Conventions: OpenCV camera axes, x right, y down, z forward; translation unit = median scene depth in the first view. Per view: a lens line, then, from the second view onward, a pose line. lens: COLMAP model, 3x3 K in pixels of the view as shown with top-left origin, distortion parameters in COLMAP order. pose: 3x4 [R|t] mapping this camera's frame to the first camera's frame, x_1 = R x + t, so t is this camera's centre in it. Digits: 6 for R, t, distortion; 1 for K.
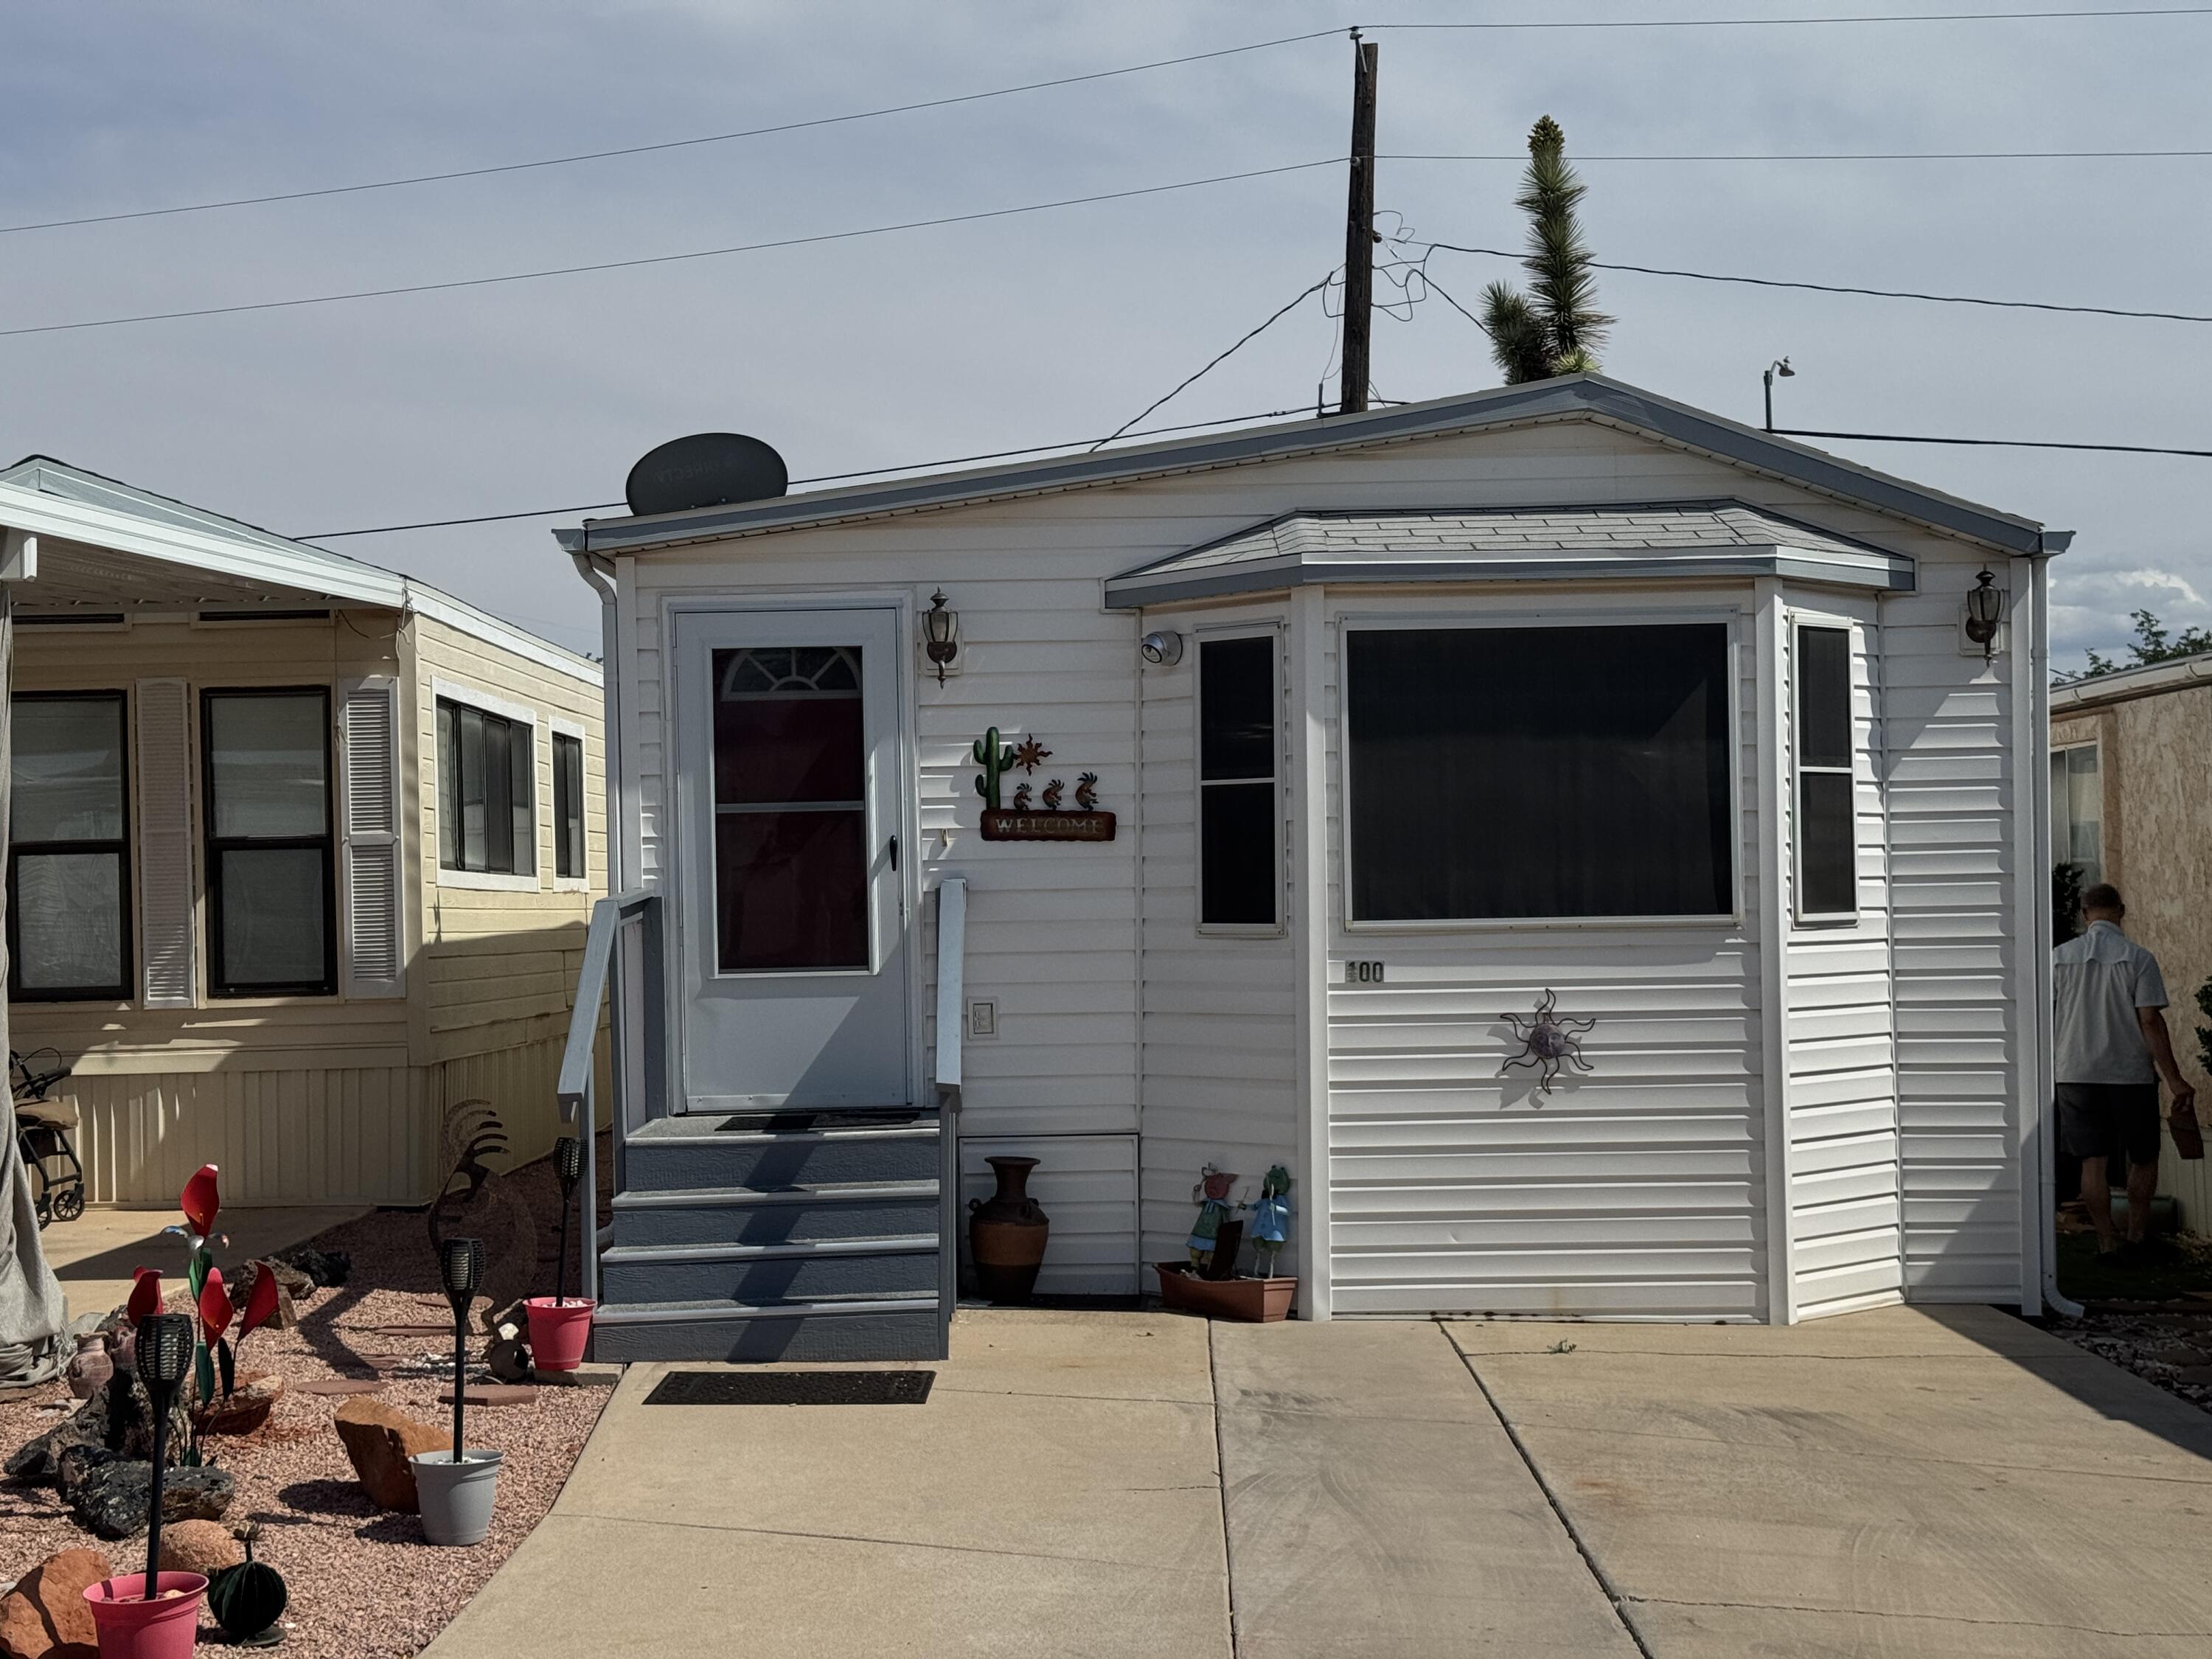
lens RADIAL K [[3095.3, 0, 1106.0], [0, 3095.3, 829.5], [0, 0, 1]] dist [0.150788, -0.032532]
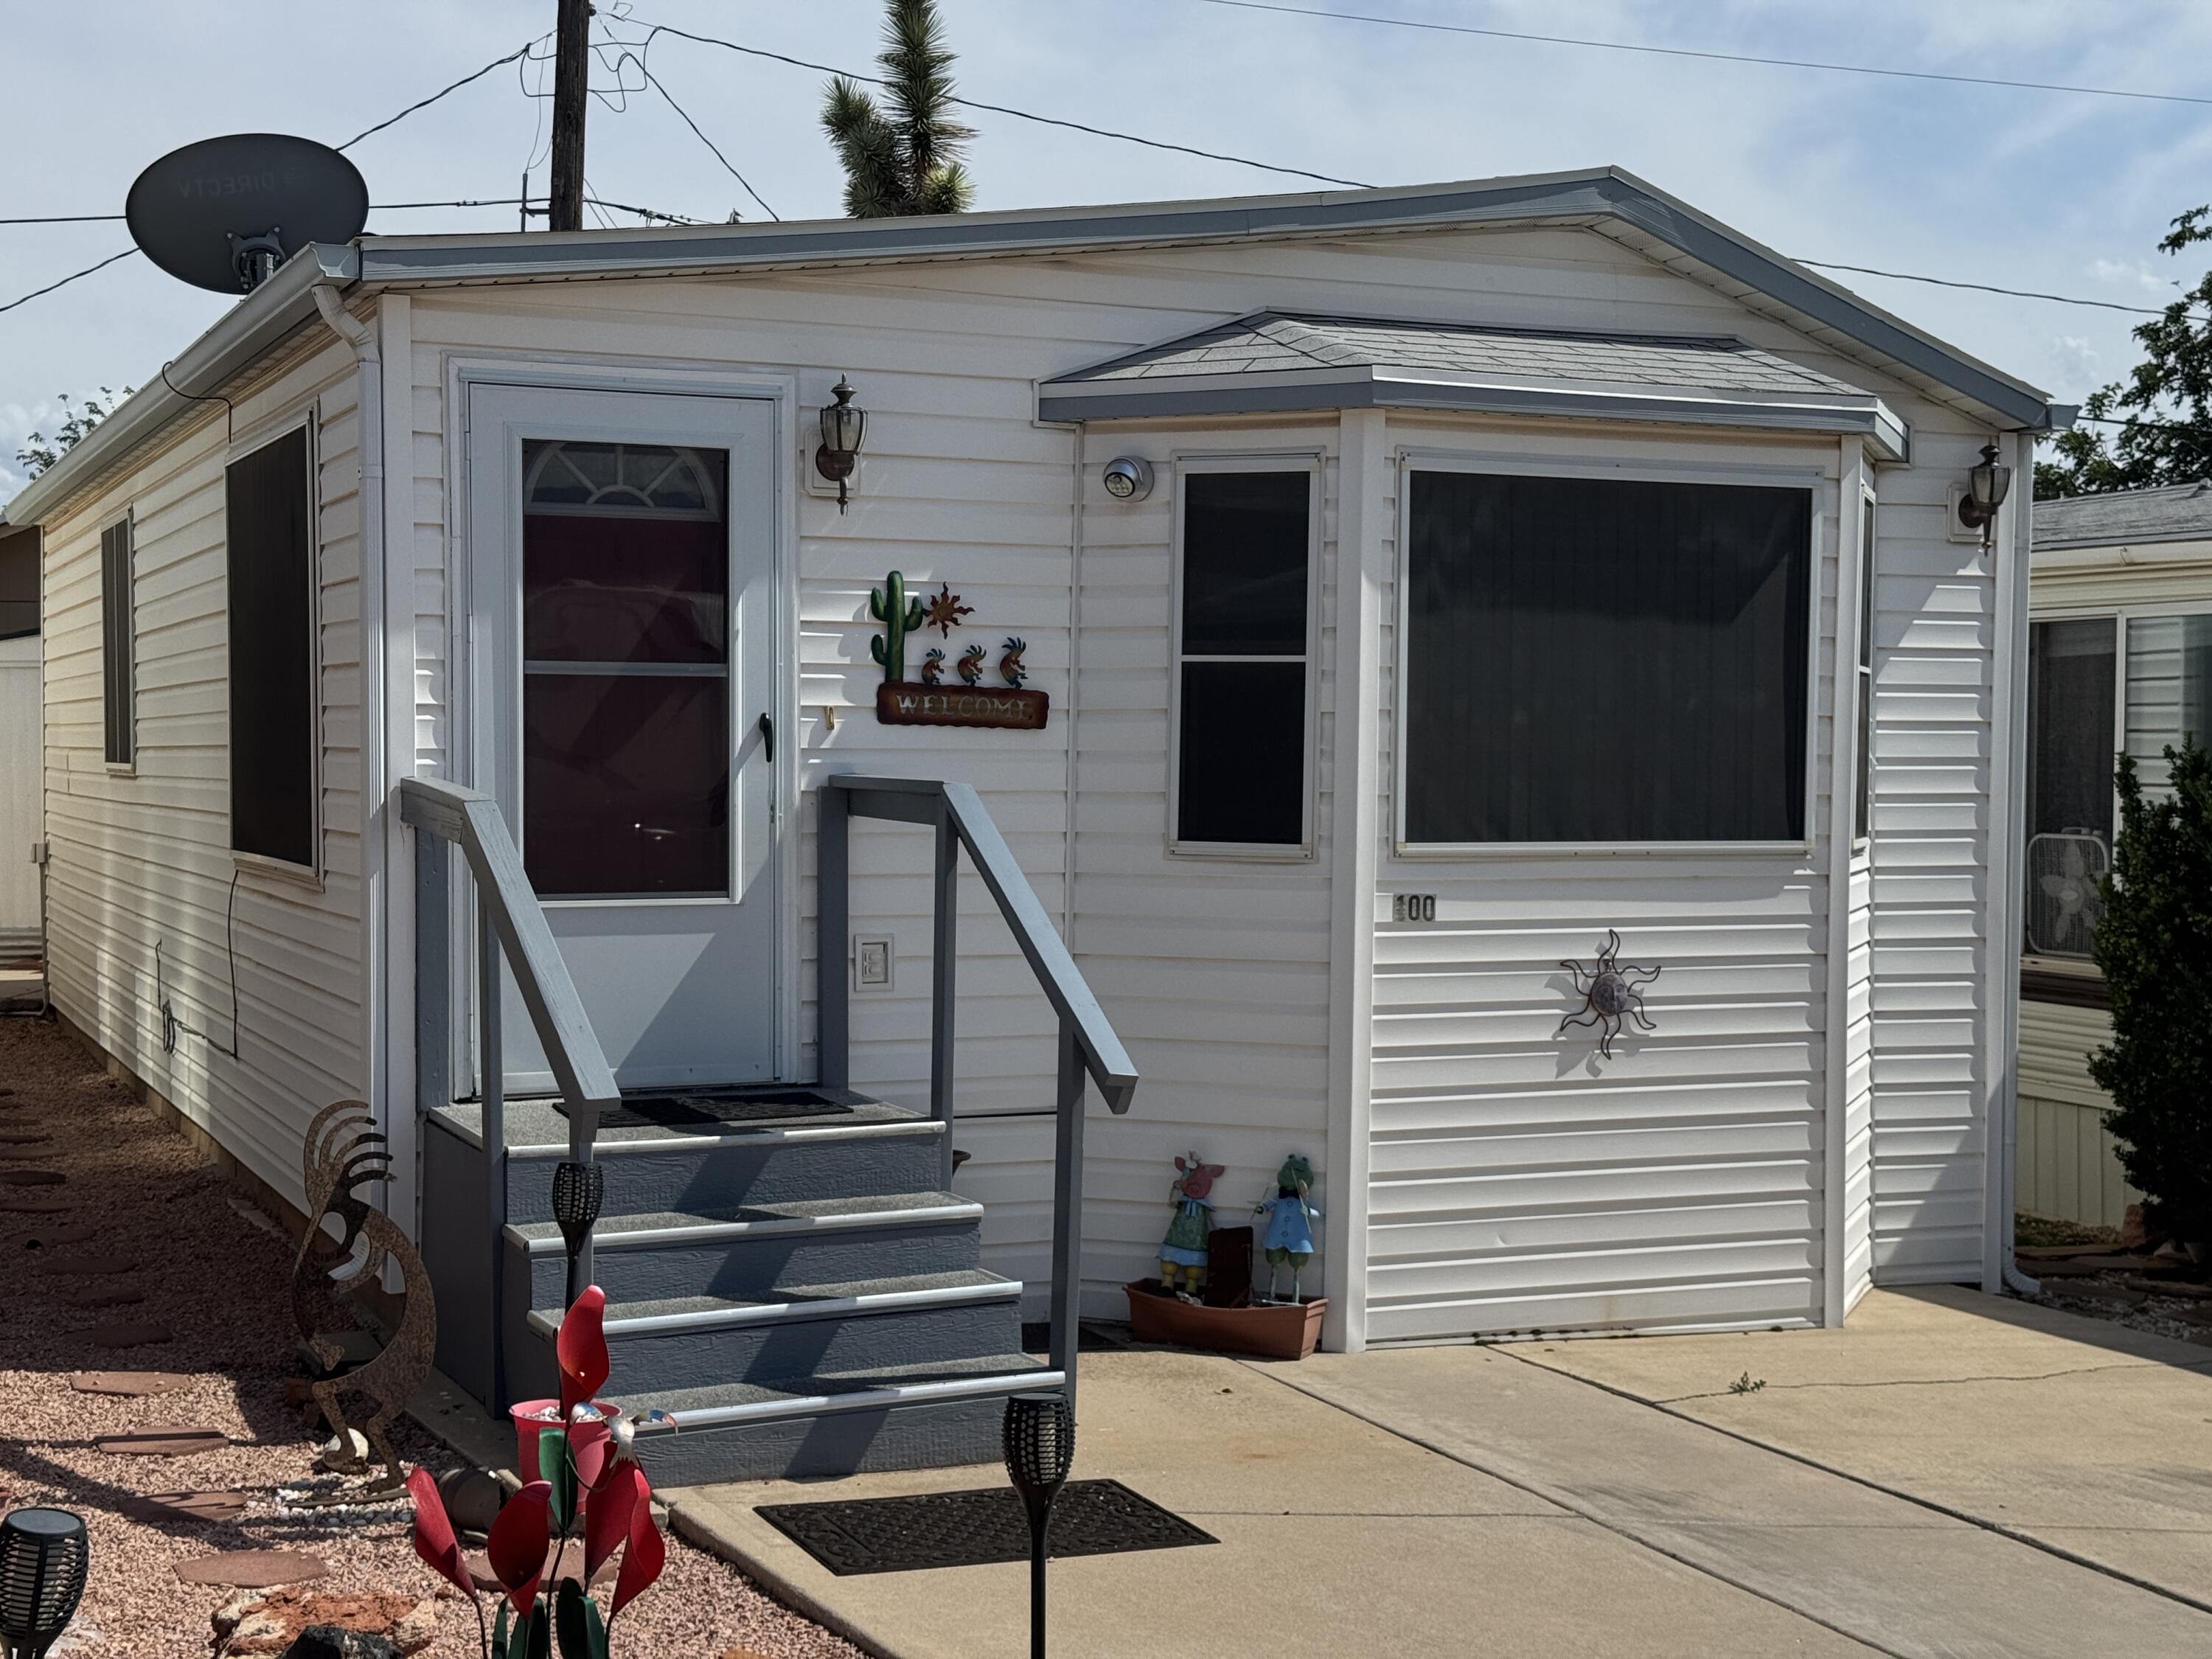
lens RADIAL K [[3095.3, 0, 1106.0], [0, 3095.3, 829.5], [0, 0, 1]] dist [0.150788, -0.032532]
pose [[0.912614, 0.014753, 0.408556, -0.295311], [-0.032894, 0.998758, 0.037411, -0.000679], [-0.407497, -0.047580, 0.911966, 0.302168]]
